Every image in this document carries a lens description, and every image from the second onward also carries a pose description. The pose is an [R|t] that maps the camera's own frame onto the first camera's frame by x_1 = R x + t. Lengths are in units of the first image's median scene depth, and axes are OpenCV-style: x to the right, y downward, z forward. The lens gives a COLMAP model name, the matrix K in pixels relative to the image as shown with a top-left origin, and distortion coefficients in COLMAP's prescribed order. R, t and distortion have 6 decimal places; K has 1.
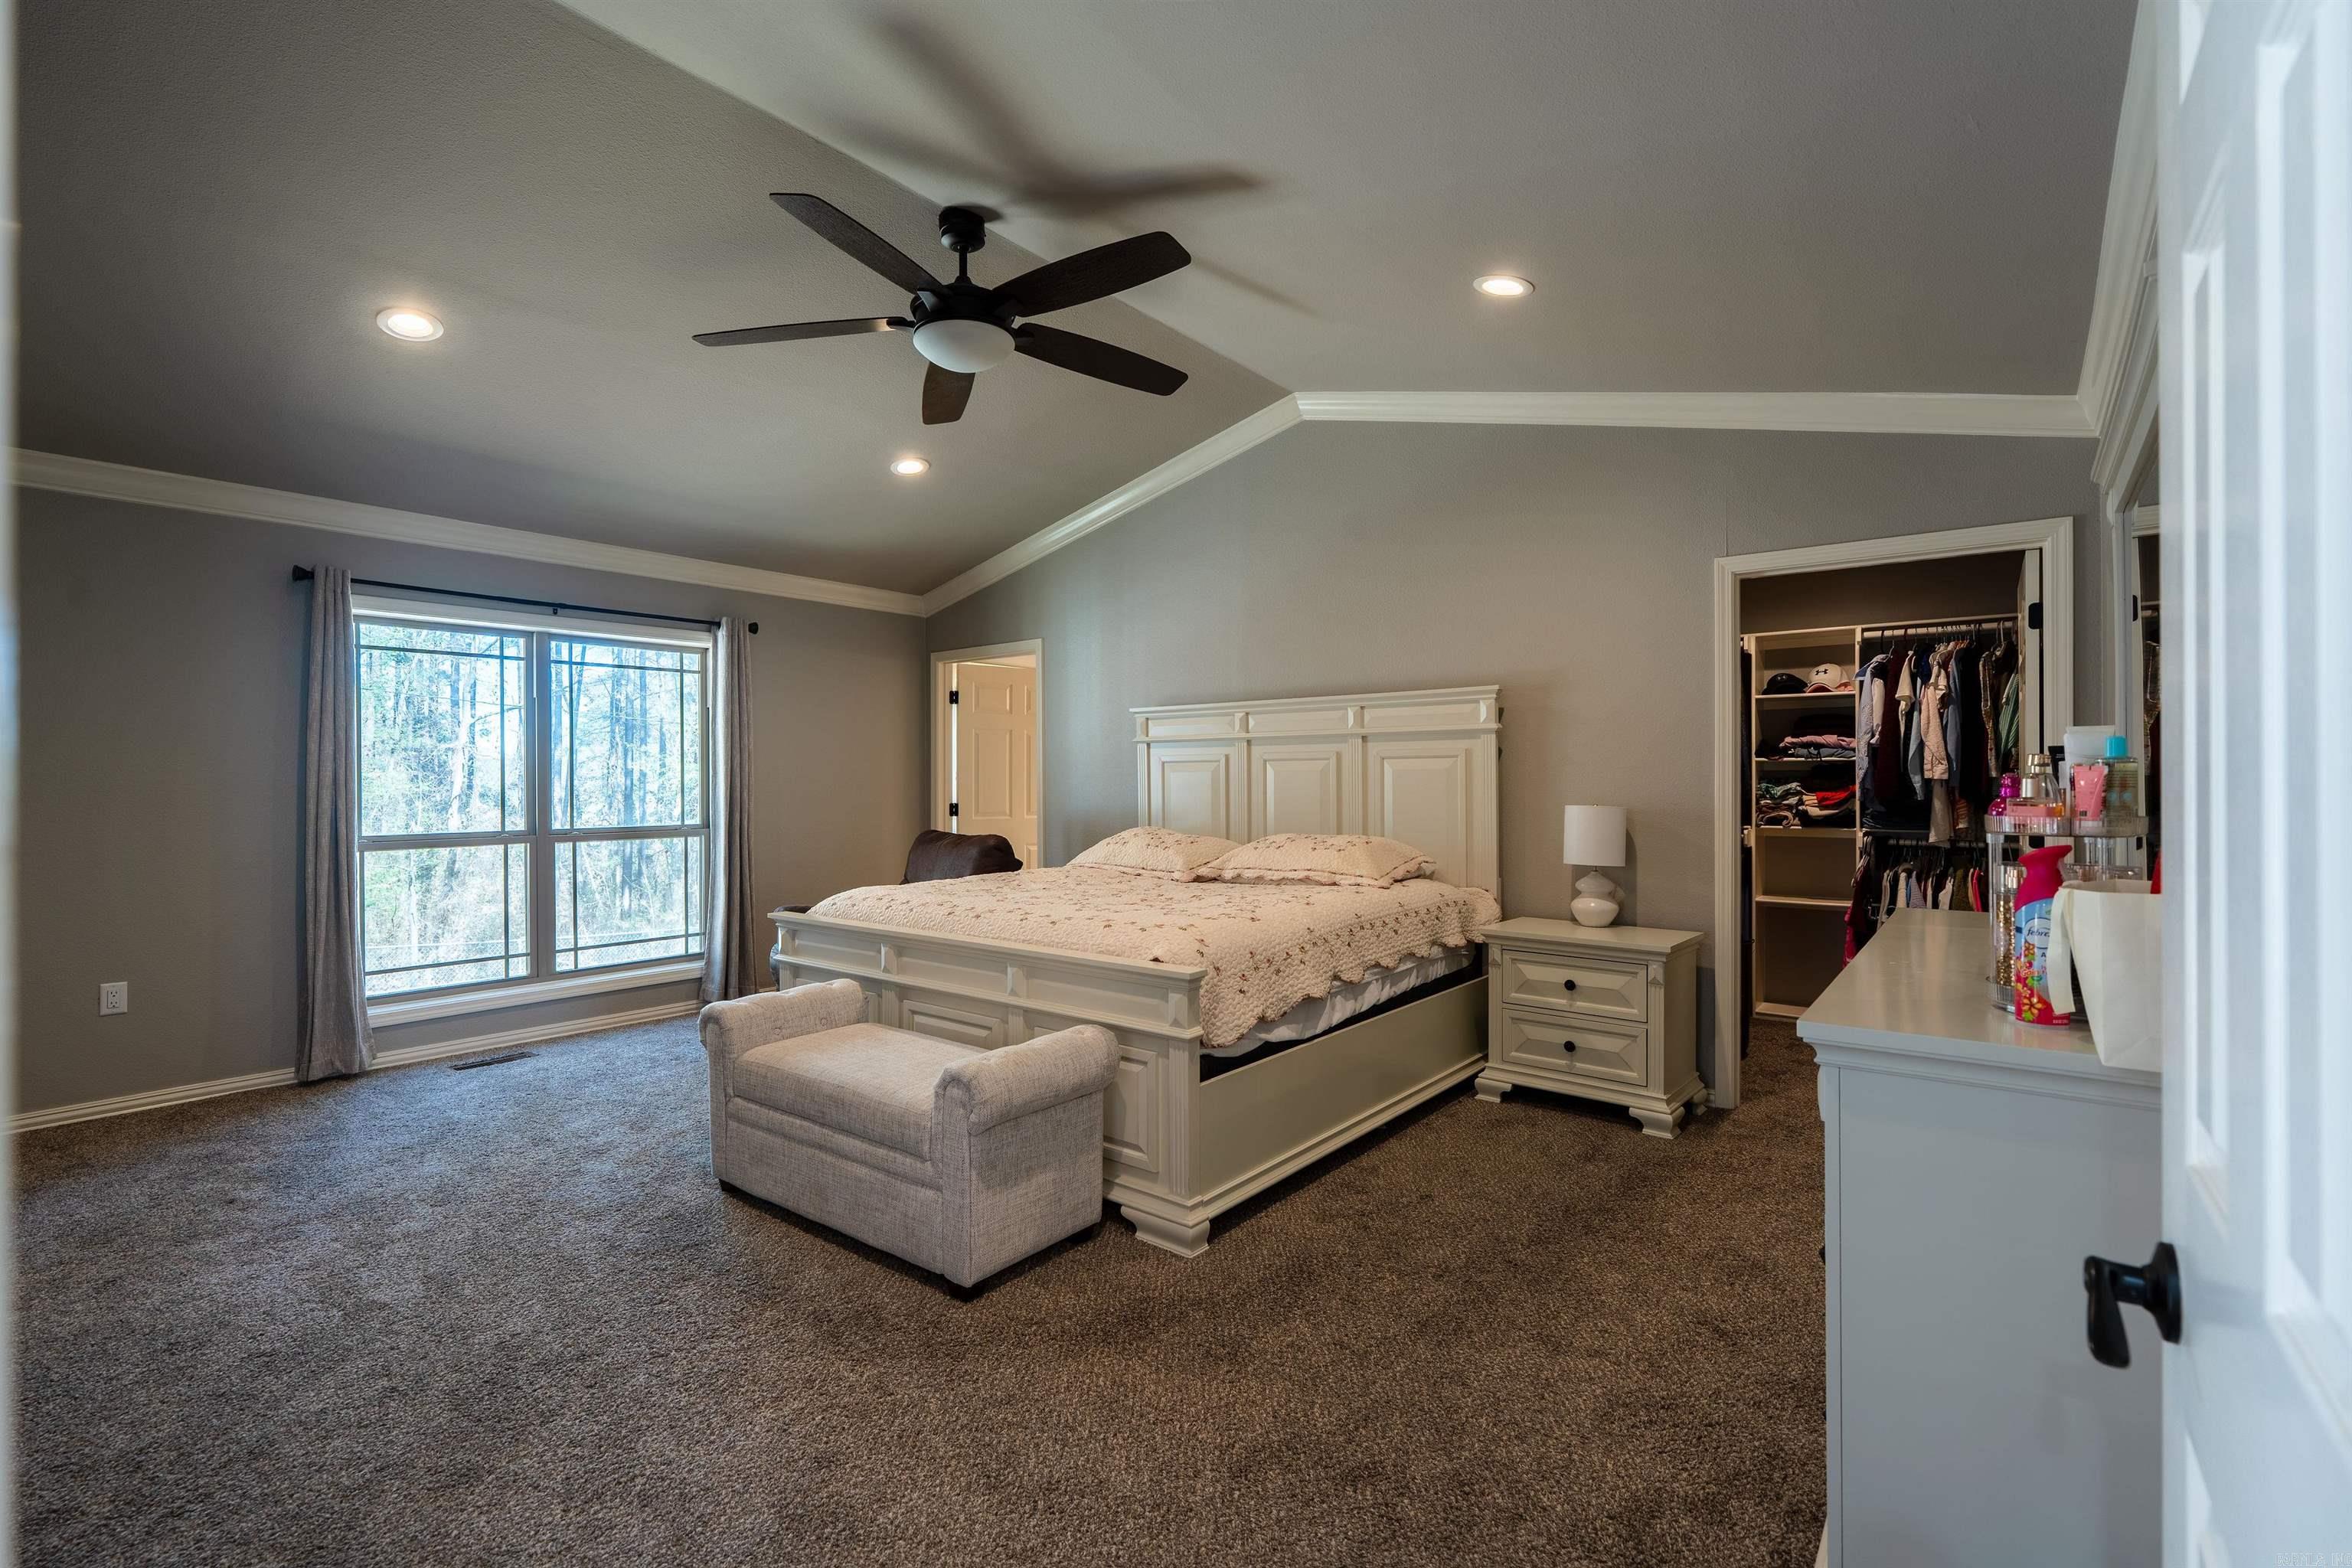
lens RADIAL K [[1071.6, 0, 1177.9], [0, 1071.6, 783.1], [0, 0, 1]] dist [-0.008032, 0.001913]
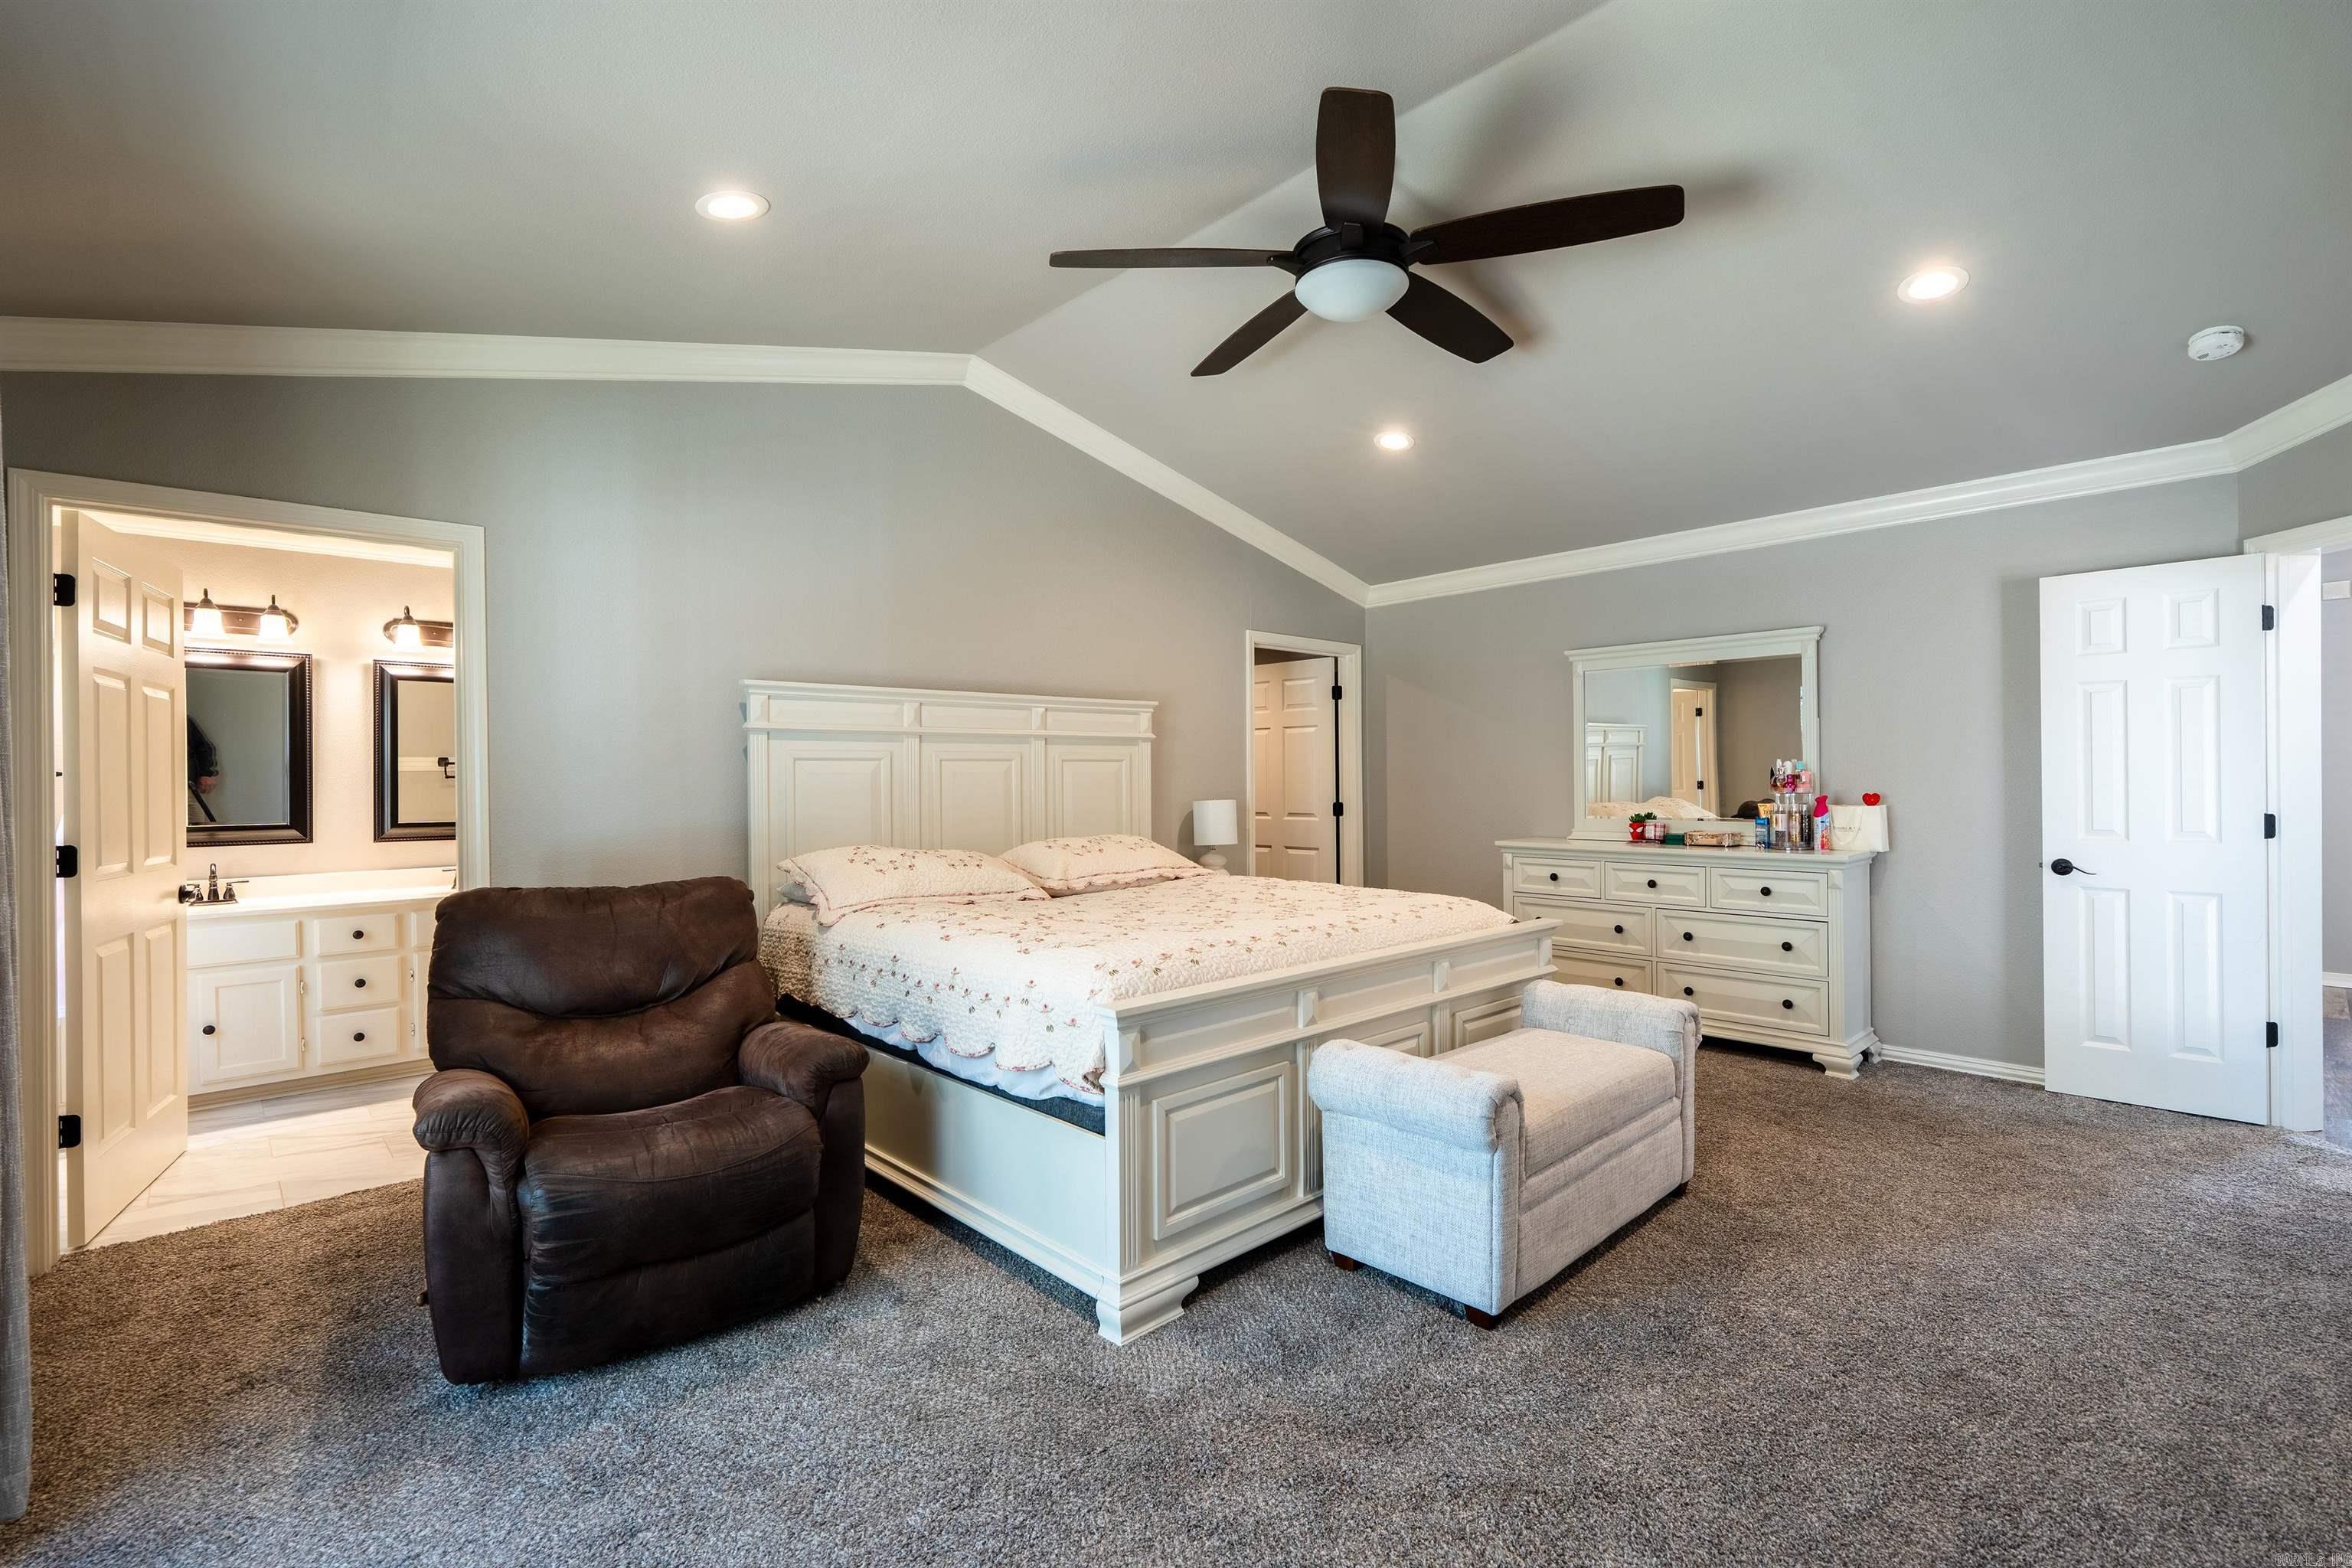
lens RADIAL K [[1071.6, 0, 1177.9], [0, 1071.6, 783.1], [0, 0, 1]] dist [-0.008032, 0.001913]
pose [[0.132121, -0.001322, 0.991233, -0.837543], [0.009635, 0.999954, 0.000050, -0.000958], [-0.991187, 0.009544, 0.132127, 0.782639]]
